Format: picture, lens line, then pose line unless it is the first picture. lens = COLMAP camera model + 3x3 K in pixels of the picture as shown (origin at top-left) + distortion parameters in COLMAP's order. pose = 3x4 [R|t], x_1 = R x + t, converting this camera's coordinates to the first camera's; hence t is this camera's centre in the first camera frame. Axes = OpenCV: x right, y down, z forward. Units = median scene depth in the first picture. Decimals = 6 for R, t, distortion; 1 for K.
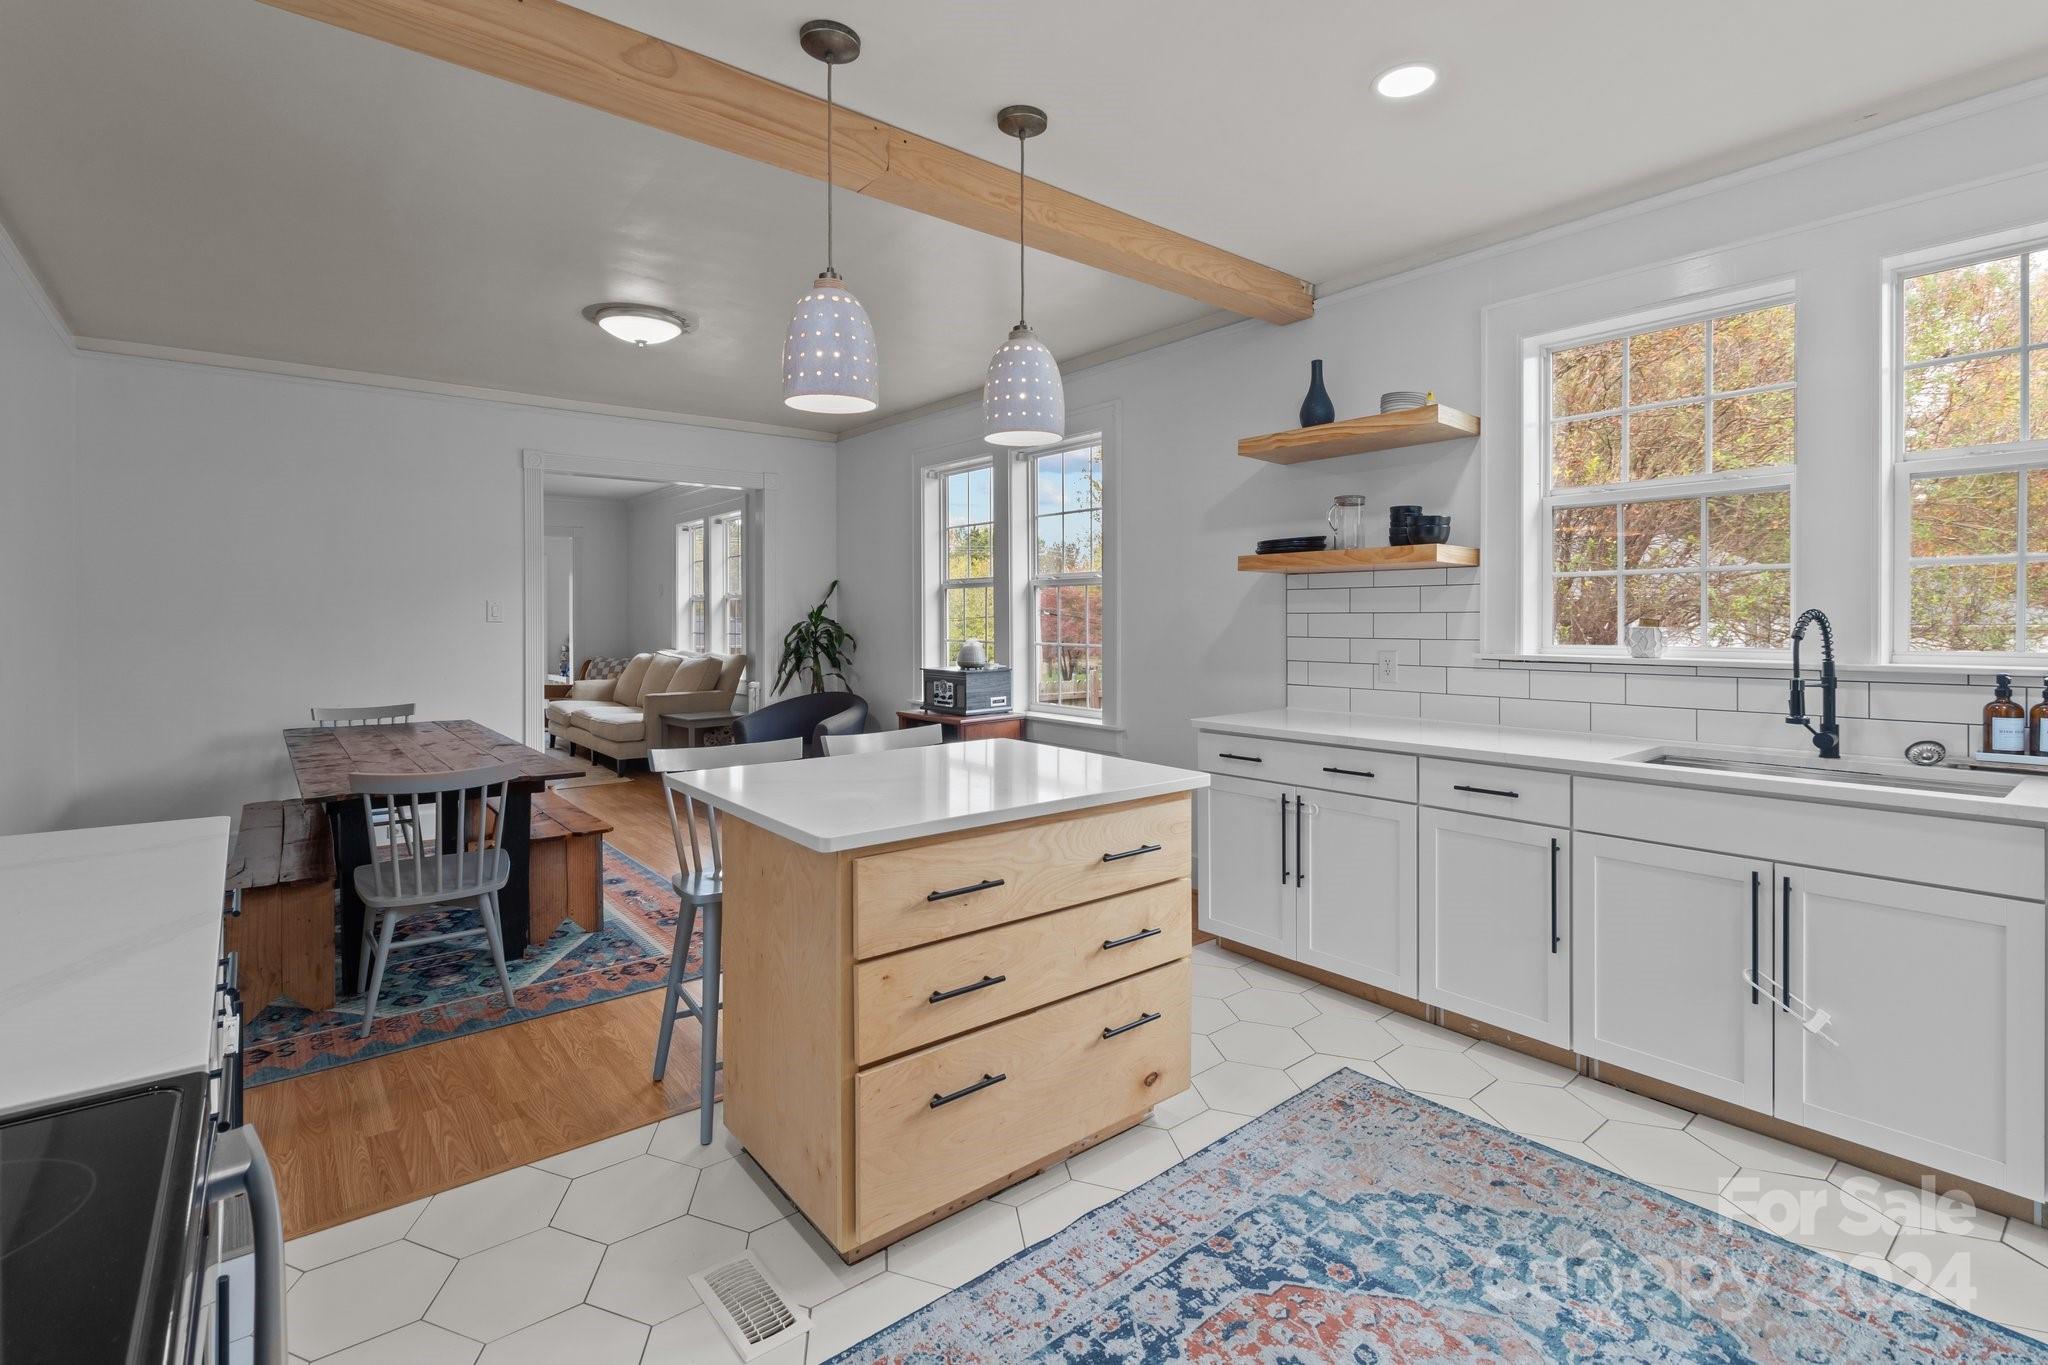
lens RADIAL K [[953.6, 0, 1025.5], [0, 953.6, 629.0], [0, 0, 1]] dist [0.003271, 0.000339]
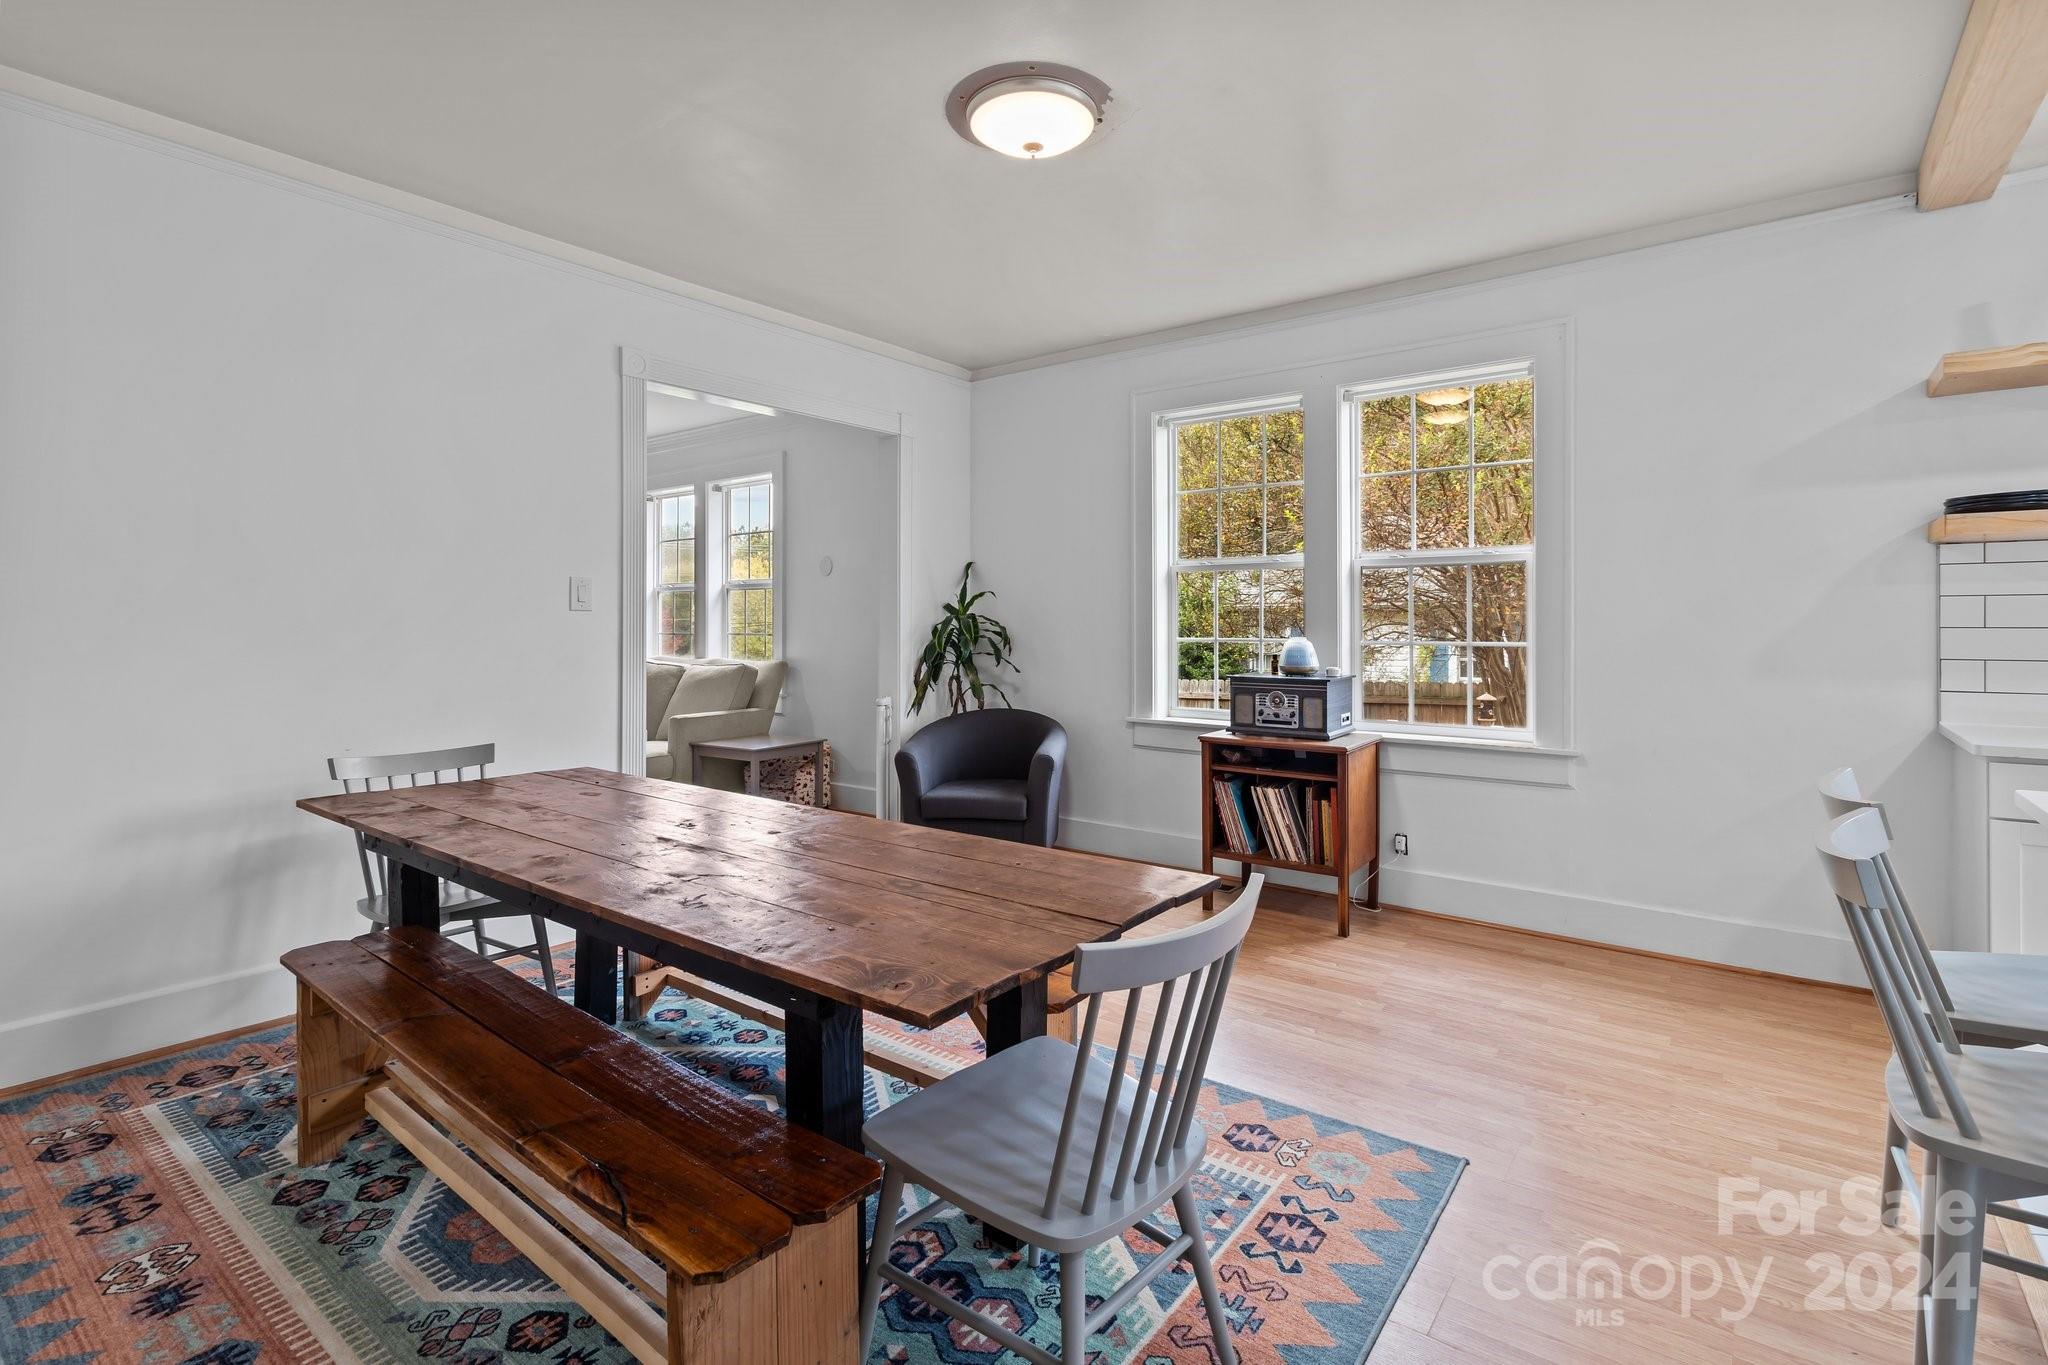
lens RADIAL K [[953.6, 0, 1025.5], [0, 953.6, 629.0], [0, 0, 1]] dist [0.003271, 0.000339]
pose [[0.971007, 0.000123, 0.239051, -0.461913], [0.001407, 0.999980, -0.006229, 0.009972], [-0.239047, 0.006384, 0.970987, 0.341204]]
